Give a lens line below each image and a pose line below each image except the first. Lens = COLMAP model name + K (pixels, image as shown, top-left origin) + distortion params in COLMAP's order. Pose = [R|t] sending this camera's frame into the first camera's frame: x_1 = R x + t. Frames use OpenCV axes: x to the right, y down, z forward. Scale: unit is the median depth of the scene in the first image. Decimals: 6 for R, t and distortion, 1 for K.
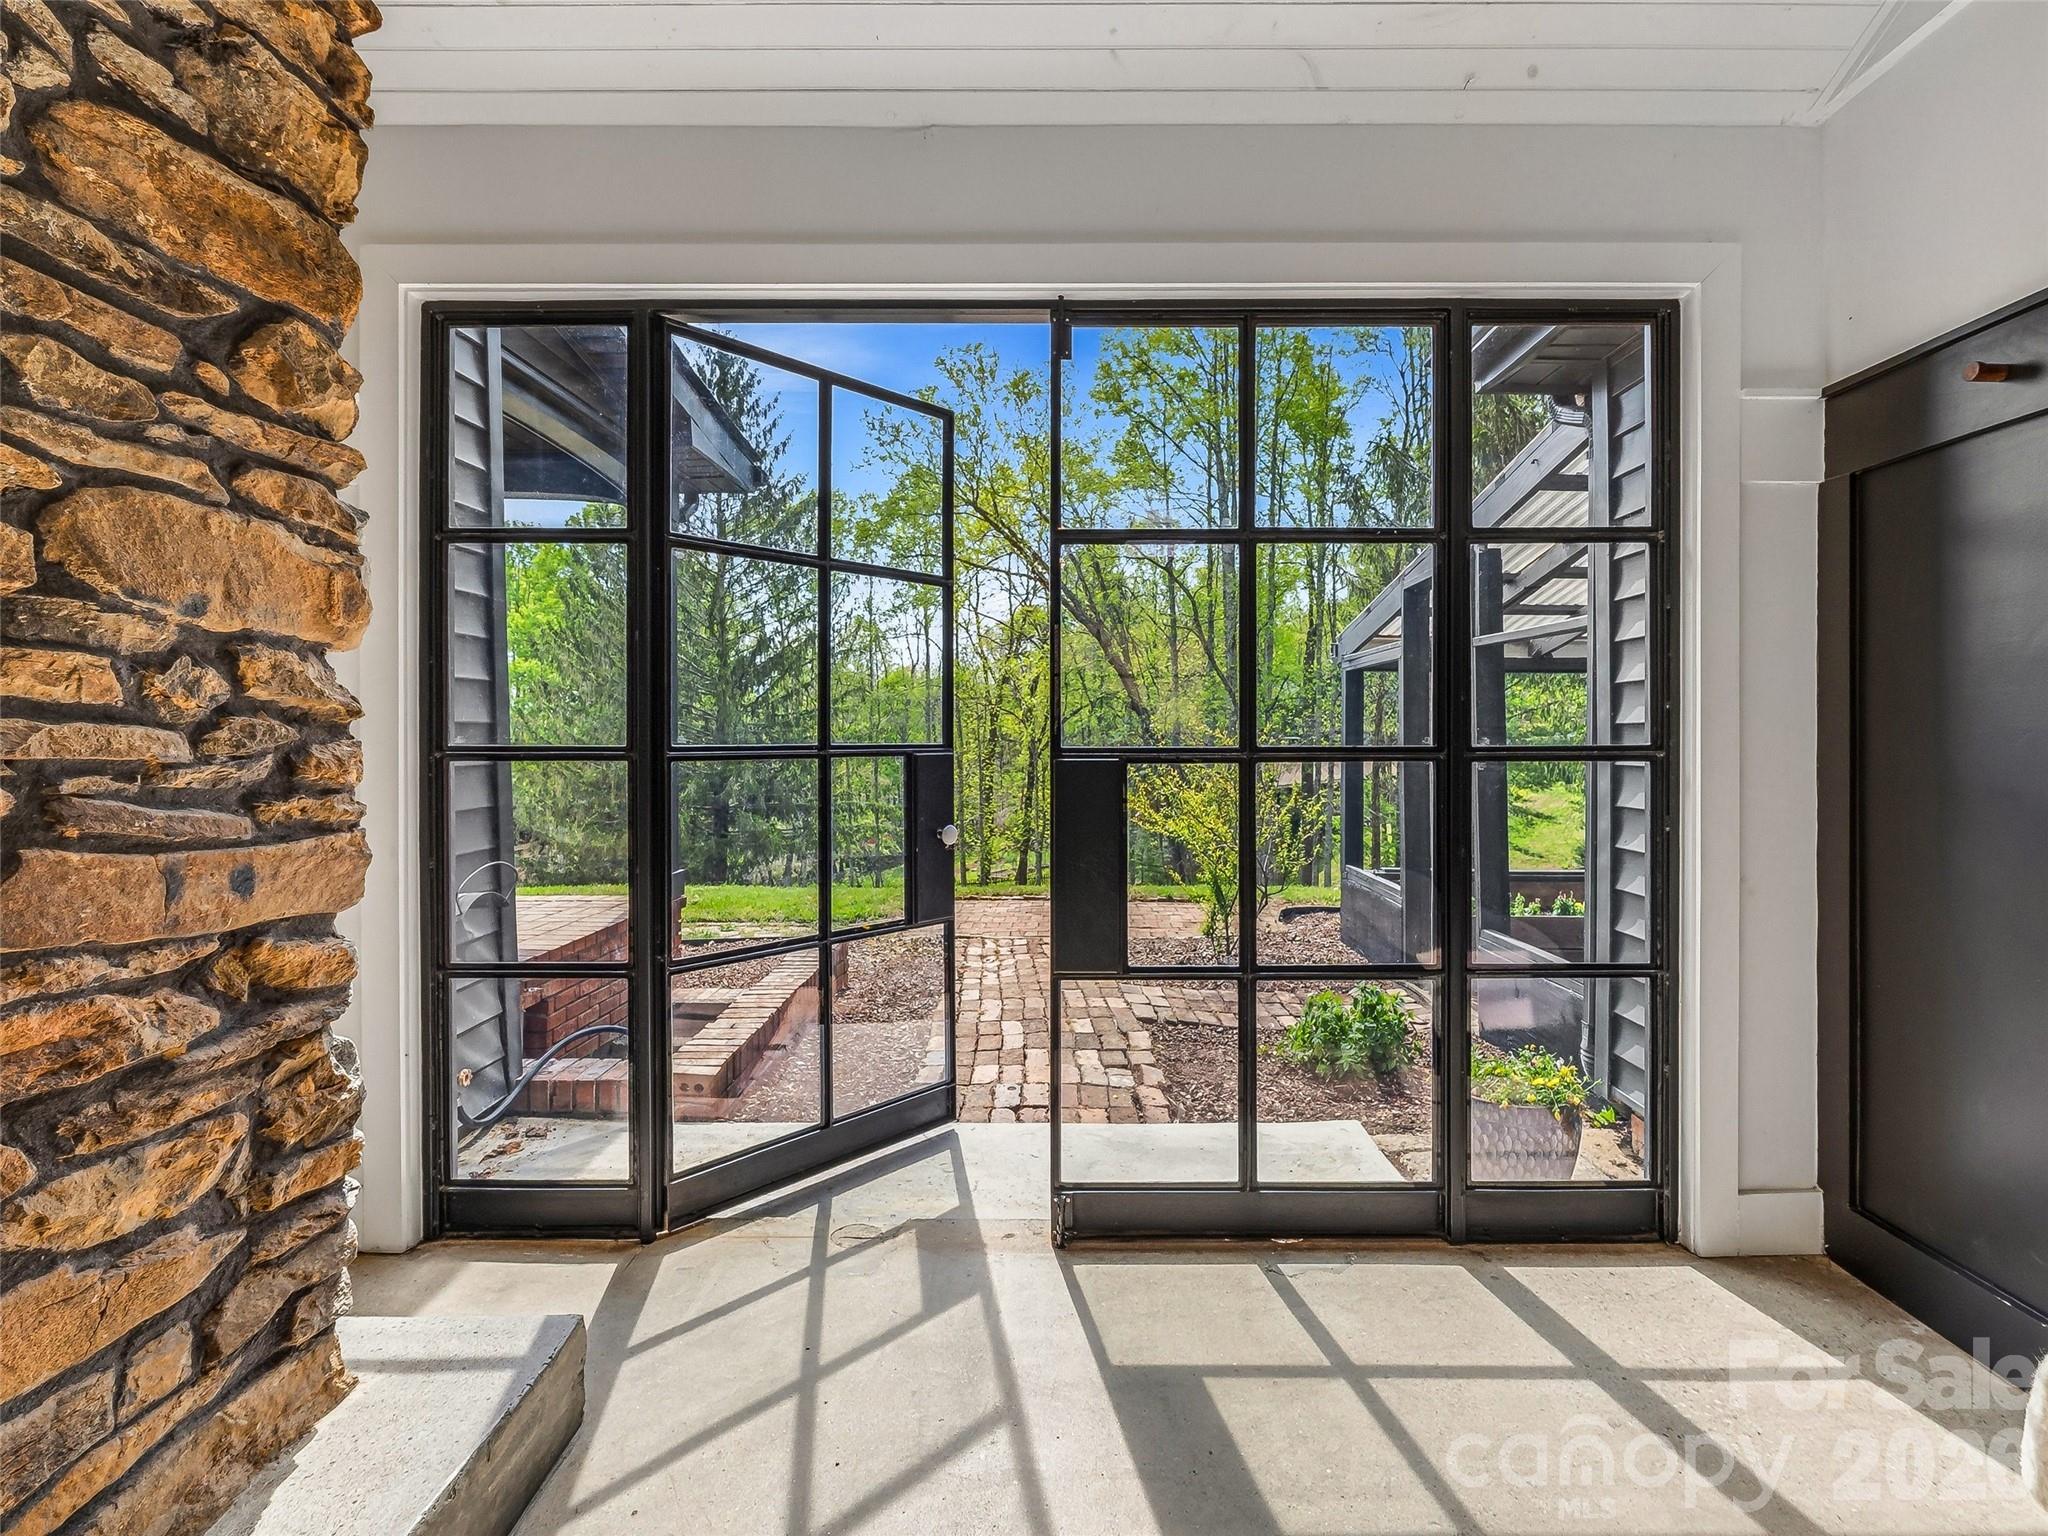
lens RADIAL K [[1888.5, 0, 1024.0], [0, 1888.5, 768.0], [0, 0, 1]] dist [0.003927, -0.004573]
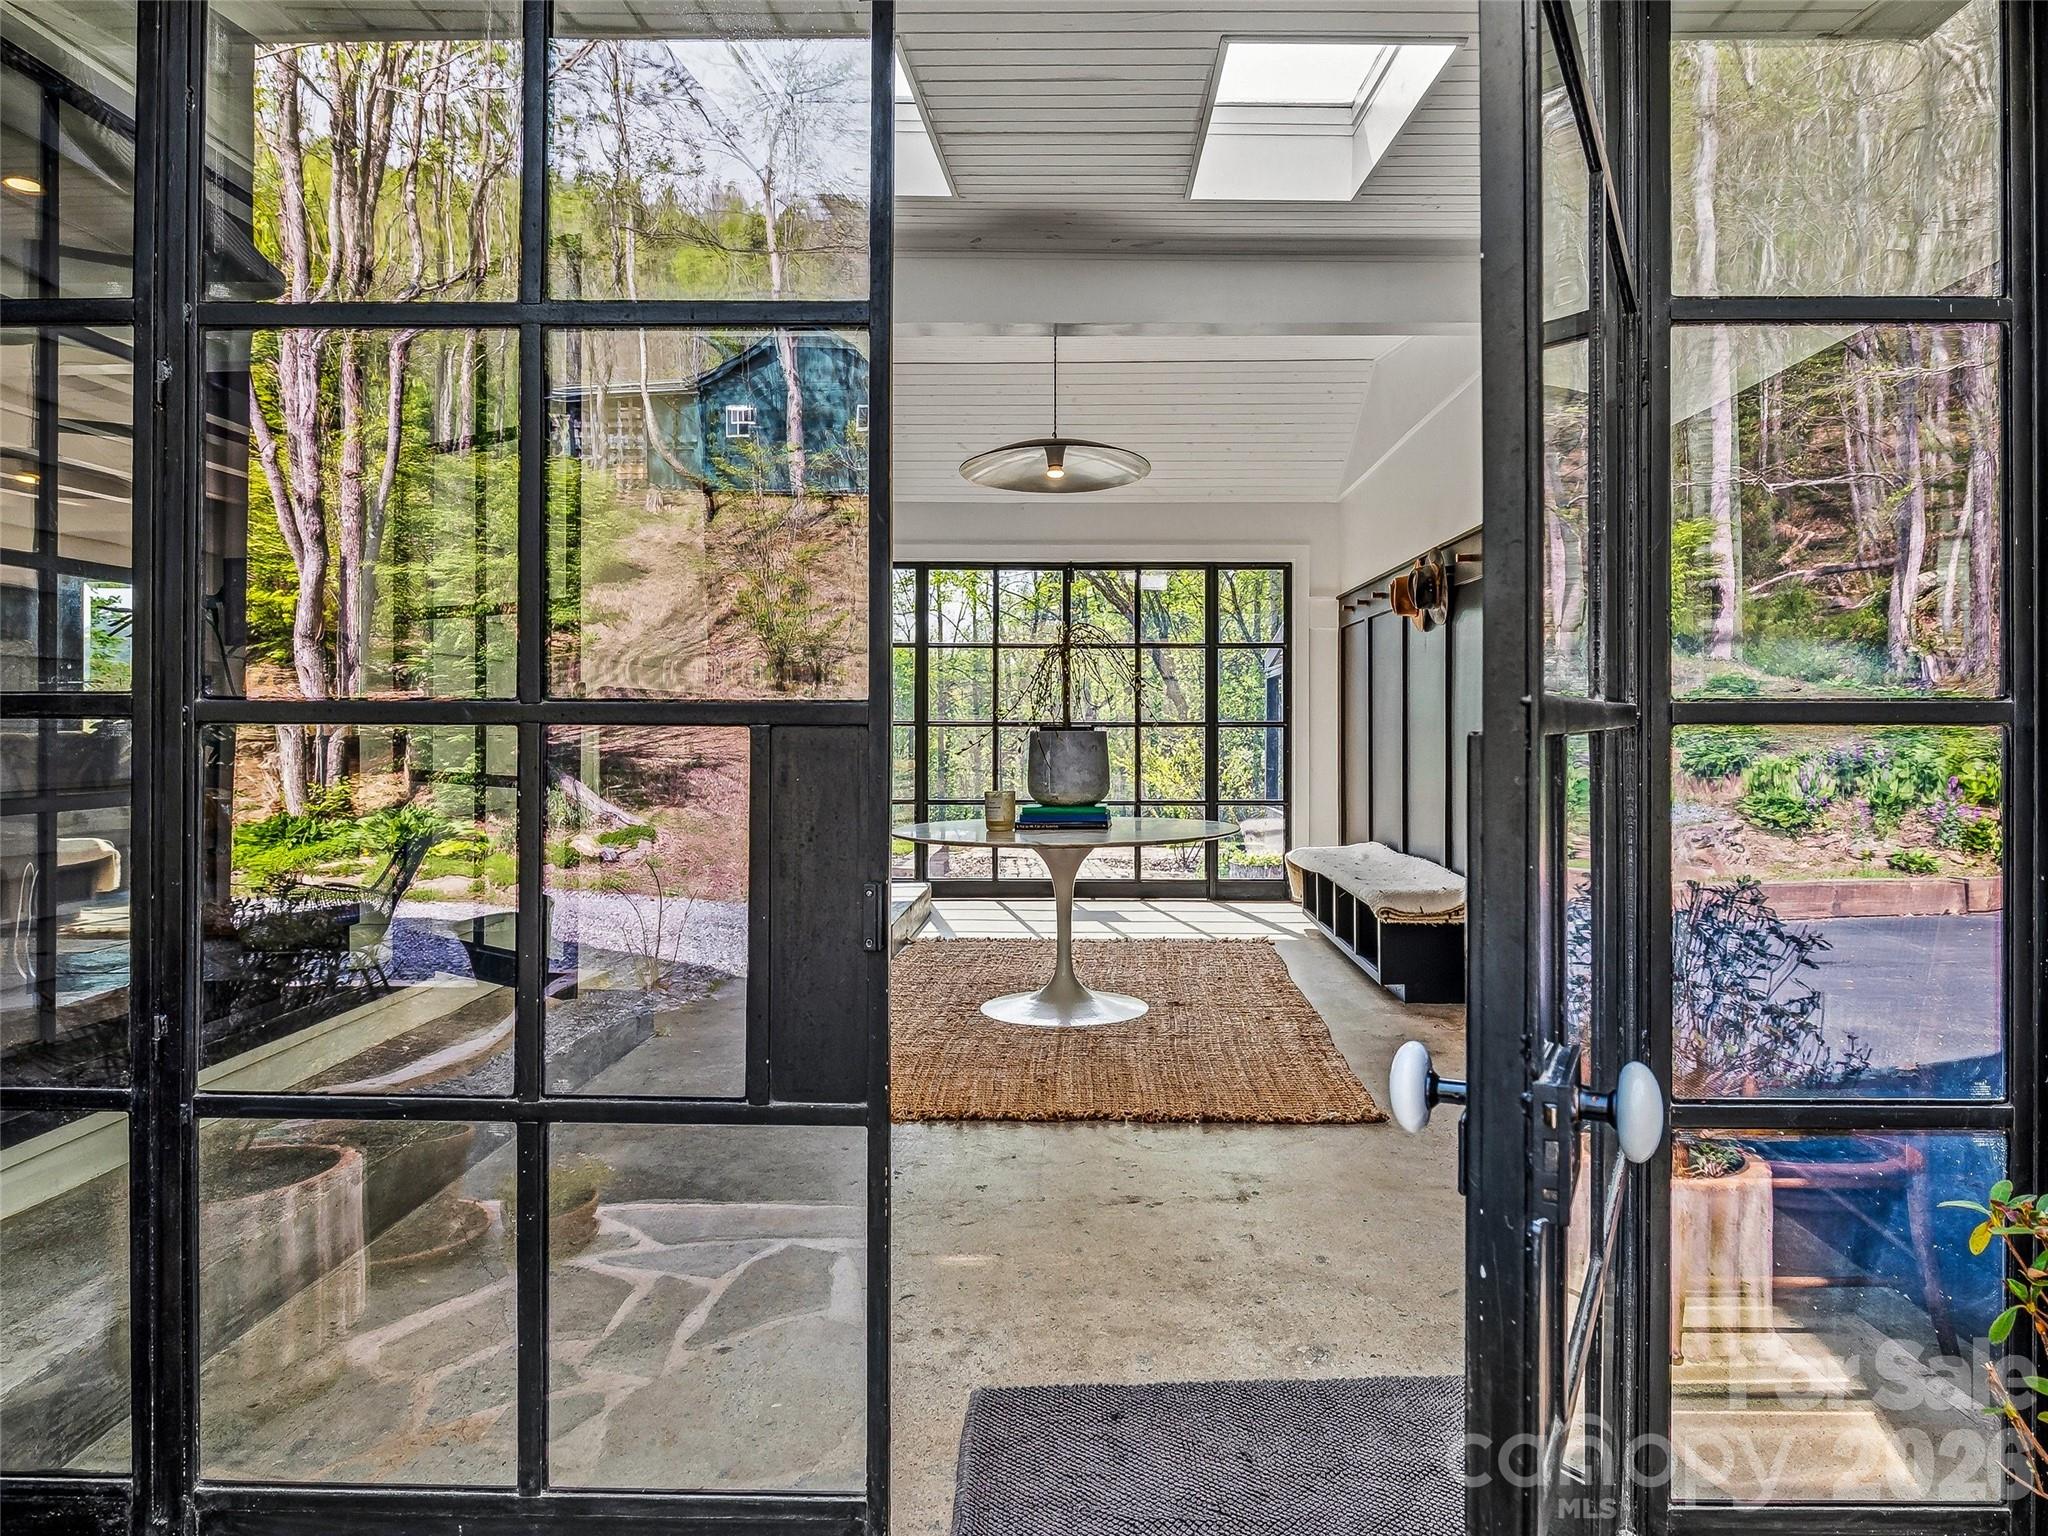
lens RADIAL K [[3785.1, 0, 1024.0], [0, 3785.1, 768.0], [0, 0, 1]] dist [-0.003573, -0.038456]
pose [[0.999857, 0.006967, 0.015431, -0.143066], [-0.006820, 0.999931, -0.009606, 0.119304], [-0.015497, 0.009500, 0.999835, -4.676517]]
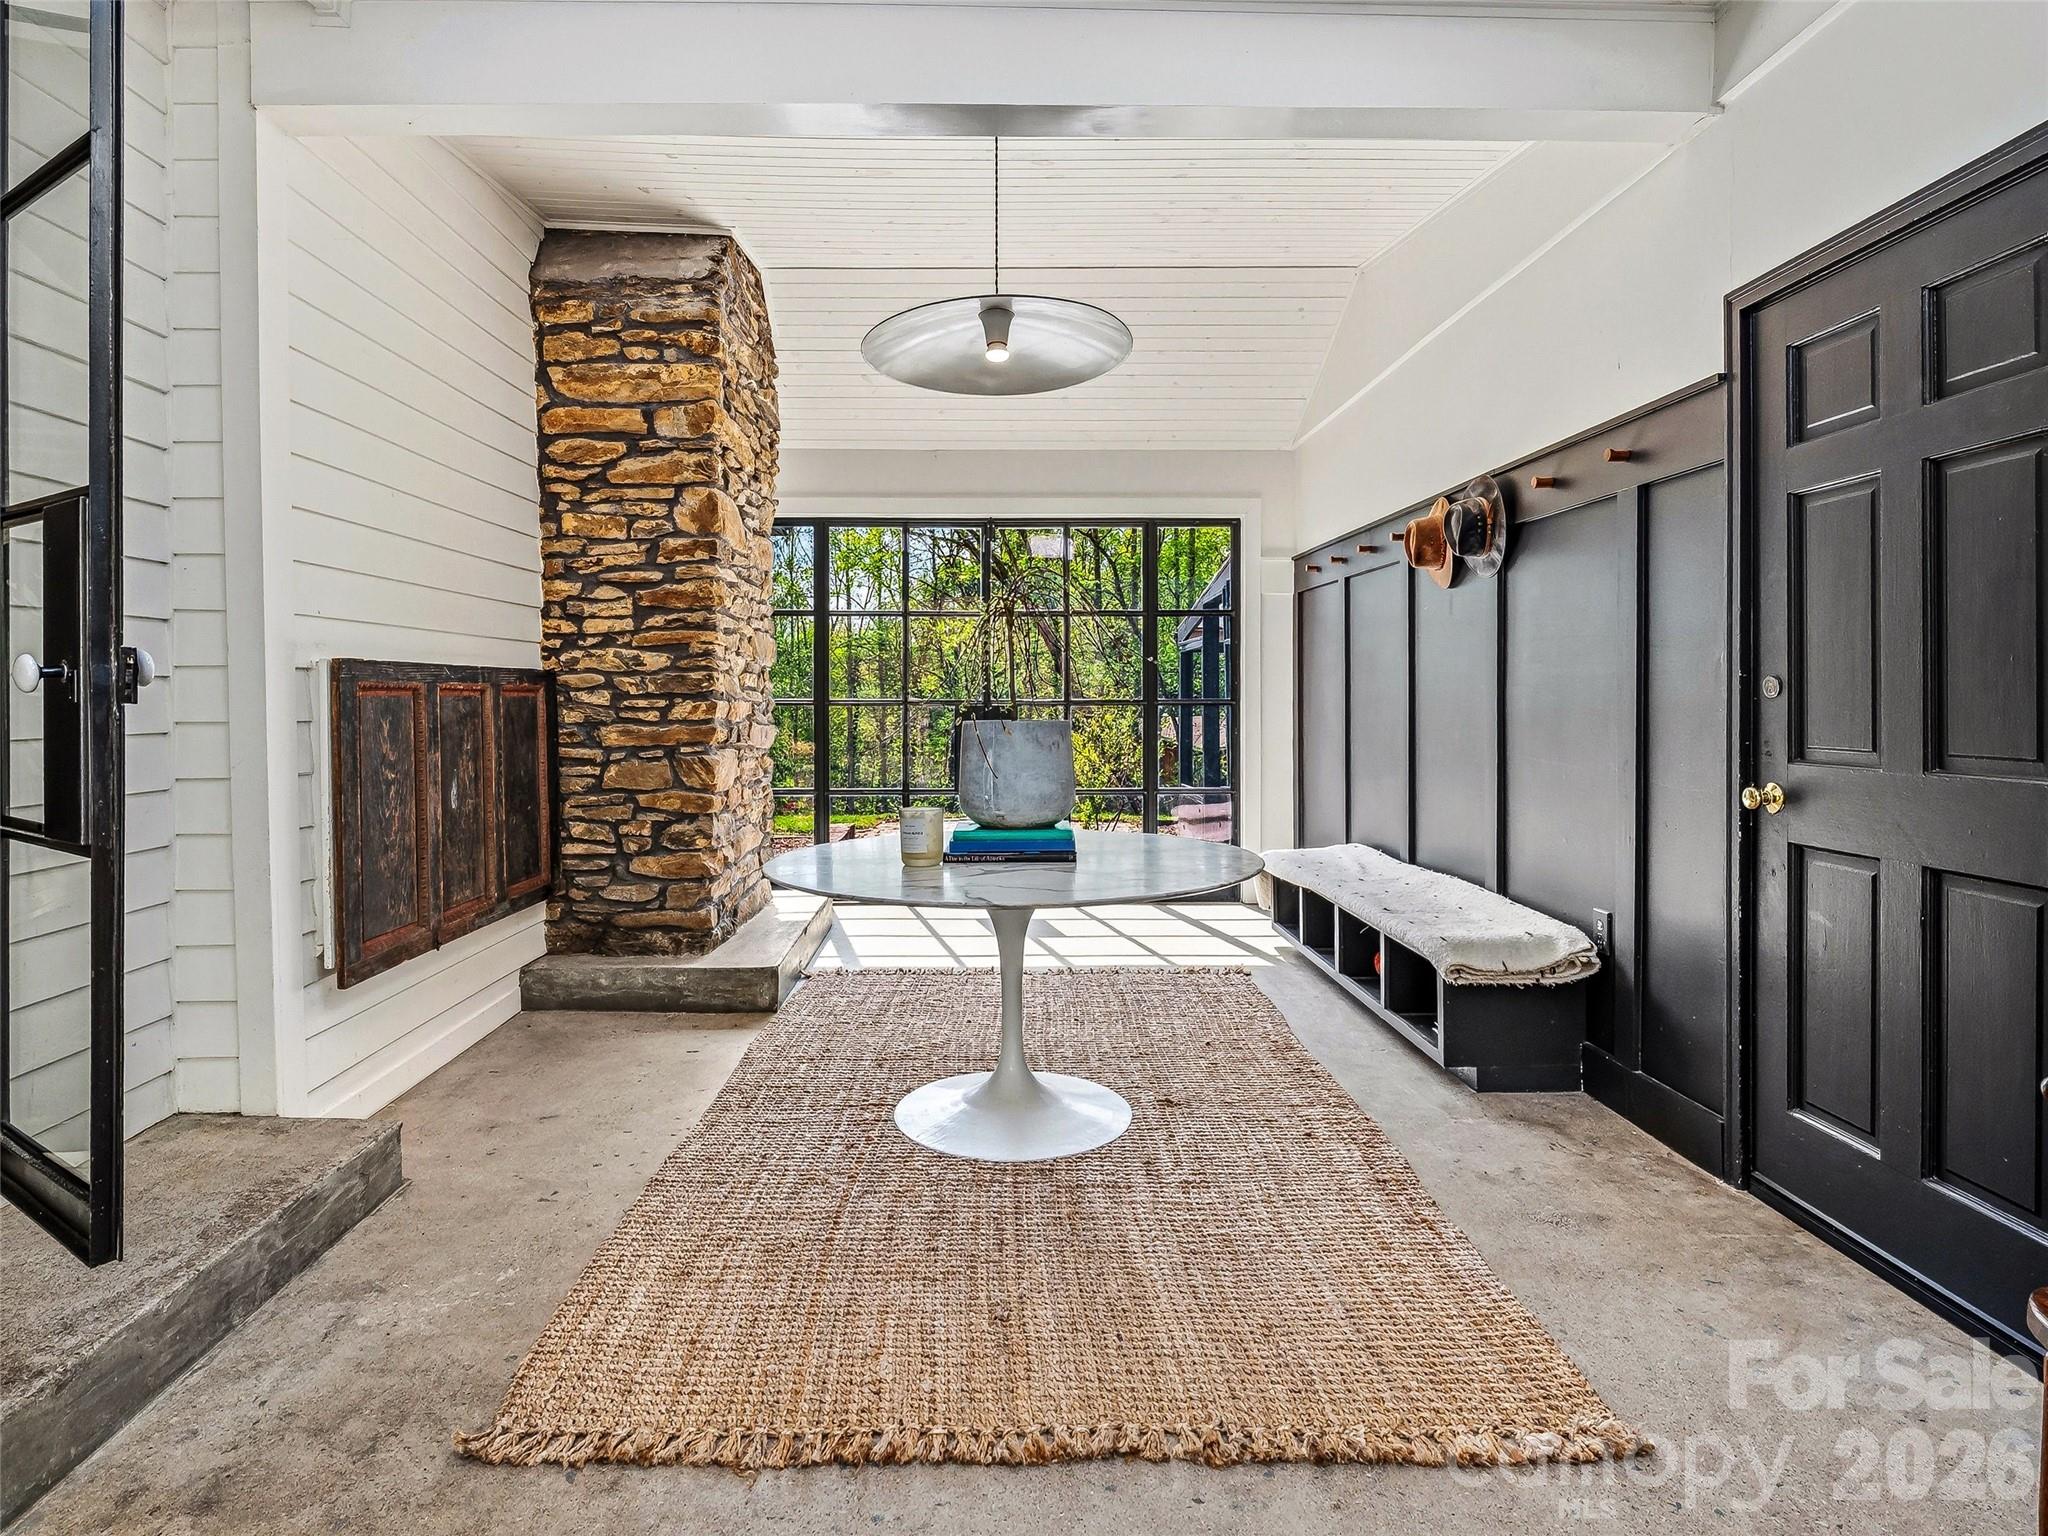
lens RADIAL K [[3785.1, 0, 1024.0], [0, 3785.1, 768.0], [0, 0, 1]] dist [-0.003573, -0.038456]
pose [[0.999191, 0.002053, 0.040157, -0.142840], [-0.001933, 0.999993, -0.003051, 0.099732], [-0.040163, 0.002971, 0.999189, -4.010857]]
